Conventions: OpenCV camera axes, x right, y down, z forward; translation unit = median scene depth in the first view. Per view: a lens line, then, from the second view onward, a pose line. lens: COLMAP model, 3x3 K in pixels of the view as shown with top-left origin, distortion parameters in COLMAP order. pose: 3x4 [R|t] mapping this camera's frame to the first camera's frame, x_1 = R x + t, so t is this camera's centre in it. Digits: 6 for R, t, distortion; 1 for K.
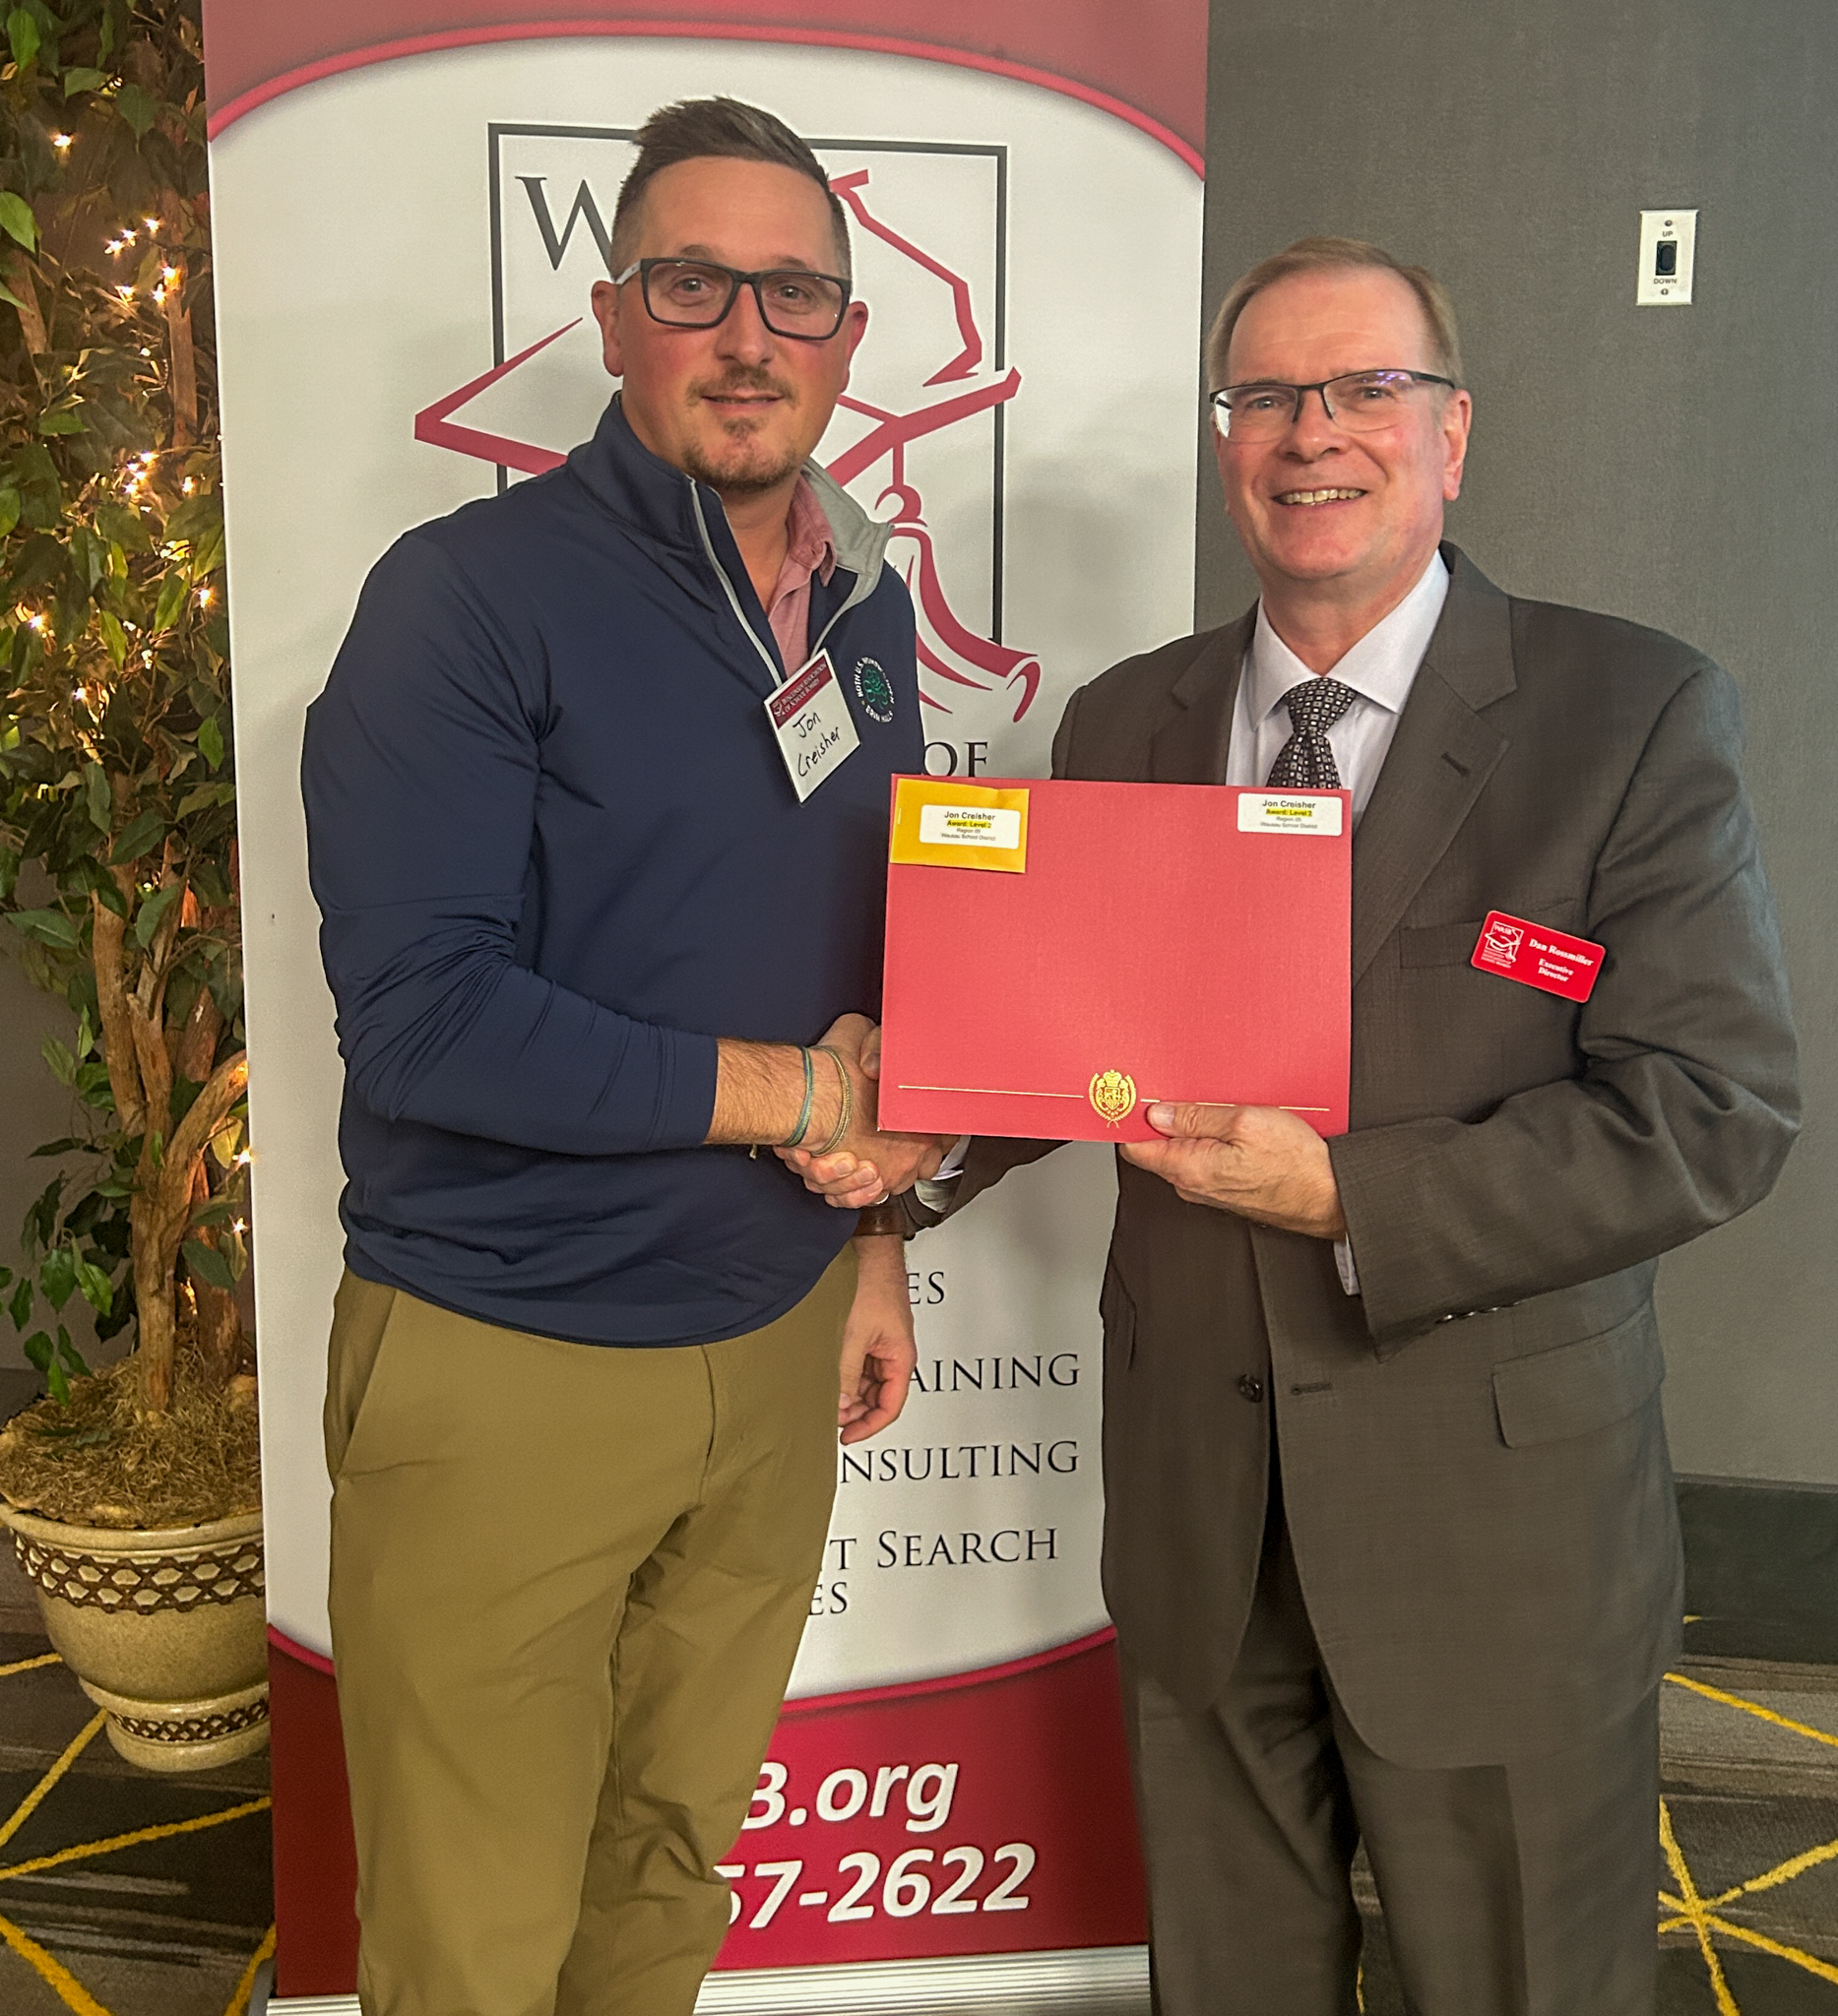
lens RADIAL K [[2065.4, 0, 882.2], [0, 2065.4, 771.1], [0, 0, 1]] dist [0.037695, -0.037845]
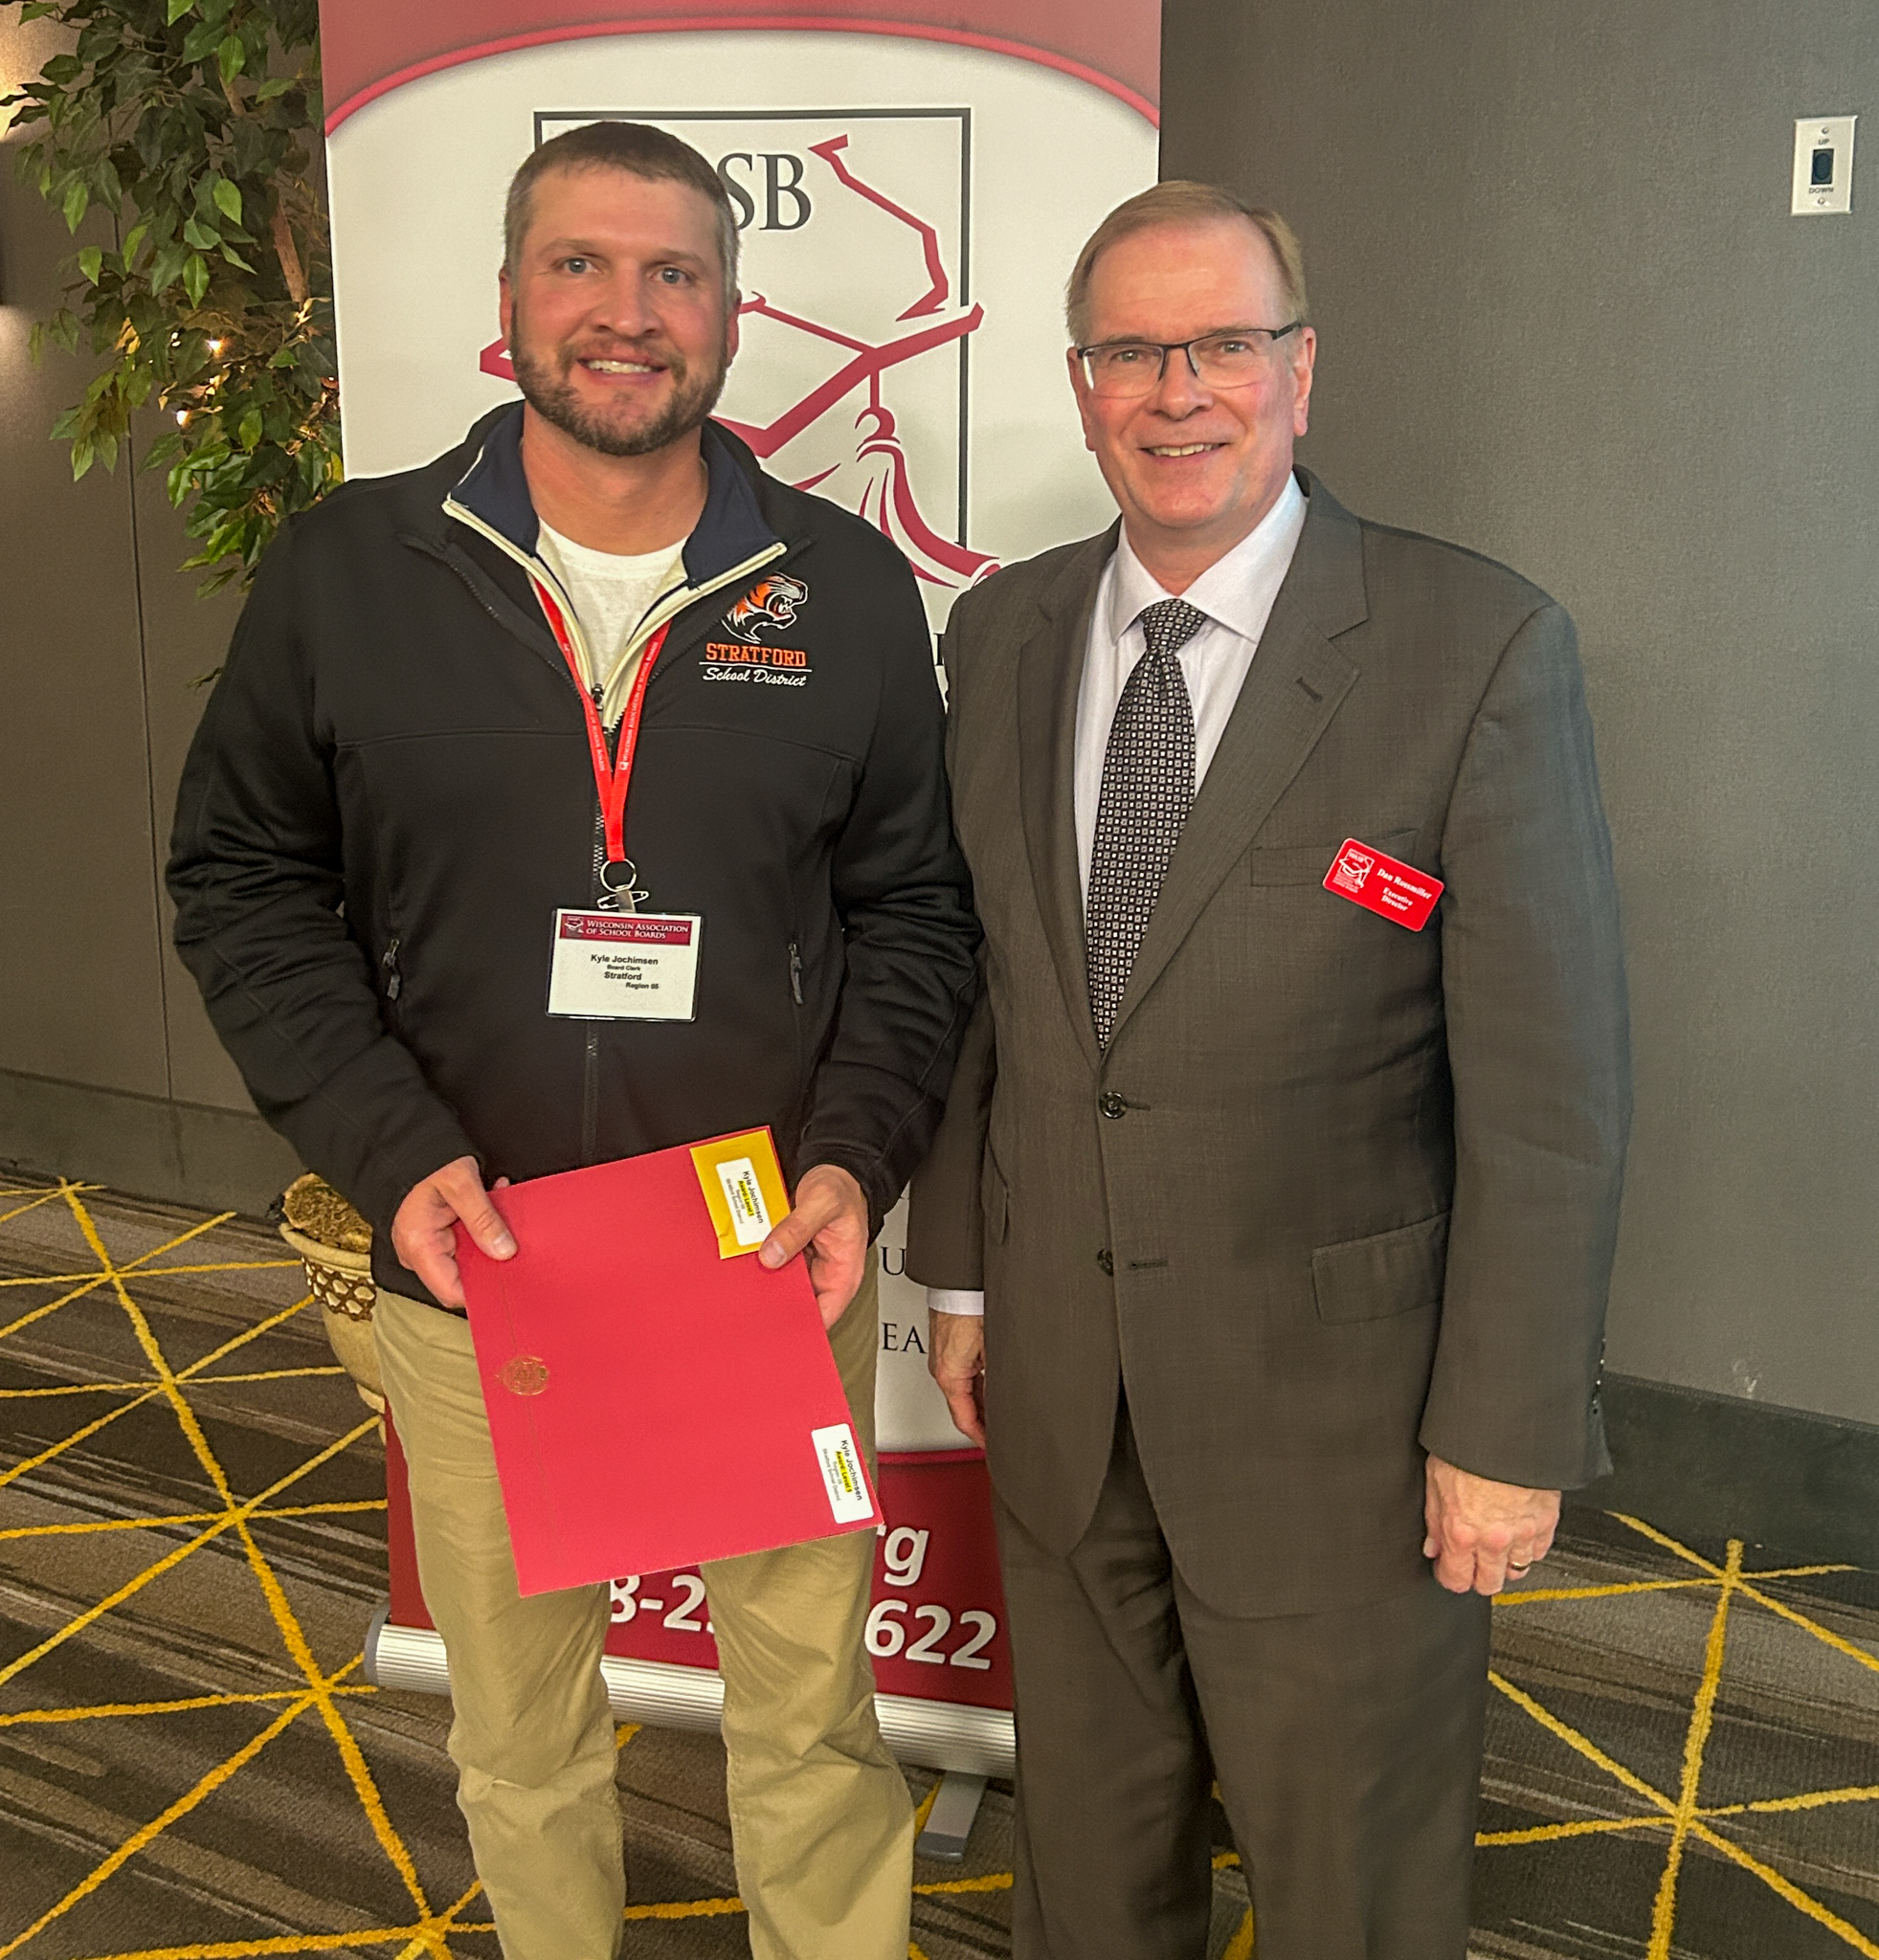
lens RADIAL K [[2110.0, 0, 927.7], [0, 2110.0, 708.0], [0, 0, 1]] dist [0.022757, -0.012348]
pose [[0.950536, 0.042713, -0.307662, 0.325396], [-0.038009, 0.999051, 0.021269, 0.001858], [0.308279, -0.008523, 0.951258, -0.086781]]
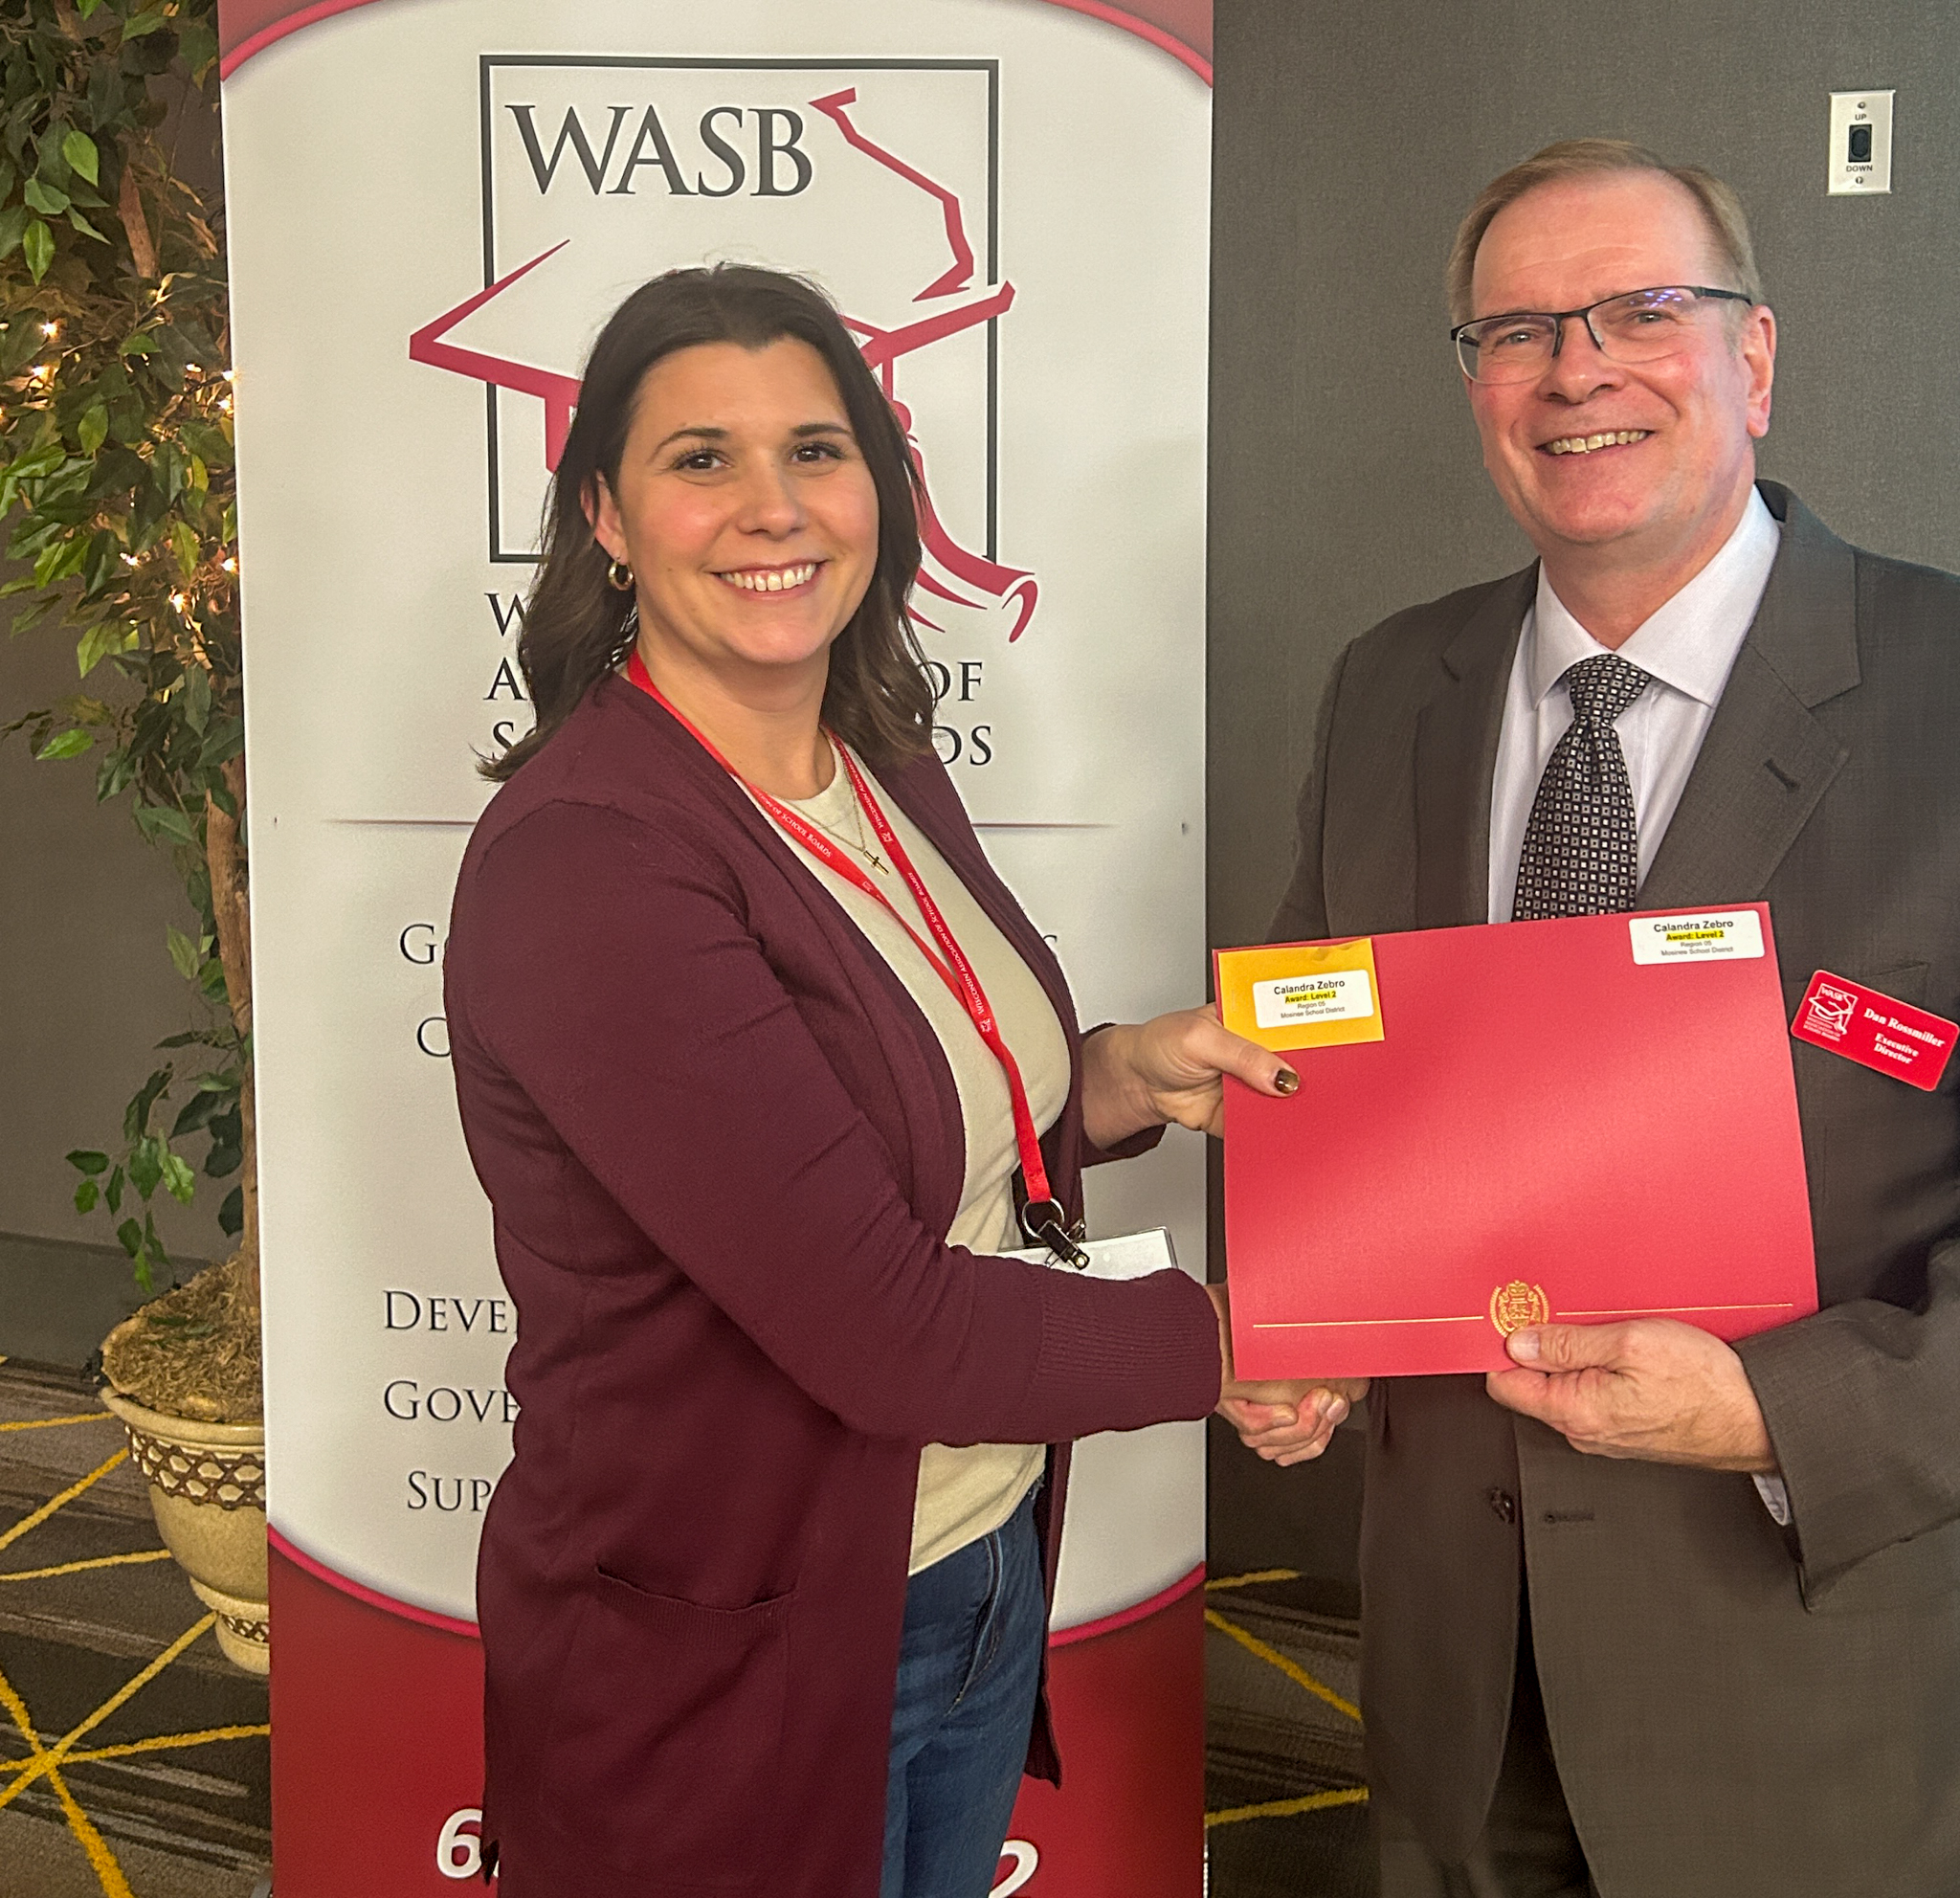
lens RADIAL K [[2207.2, 0, 952.4], [0, 2207.2, 572.0], [0, 0, 1]] dist [0.038020, -0.036563]
pose [[0.981857, 0.012357, -0.189220, 0.191818], [-0.021498, 0.998695, -0.046335, -0.007608], [0.188400, 0.049562, 0.980841, -0.016936]]
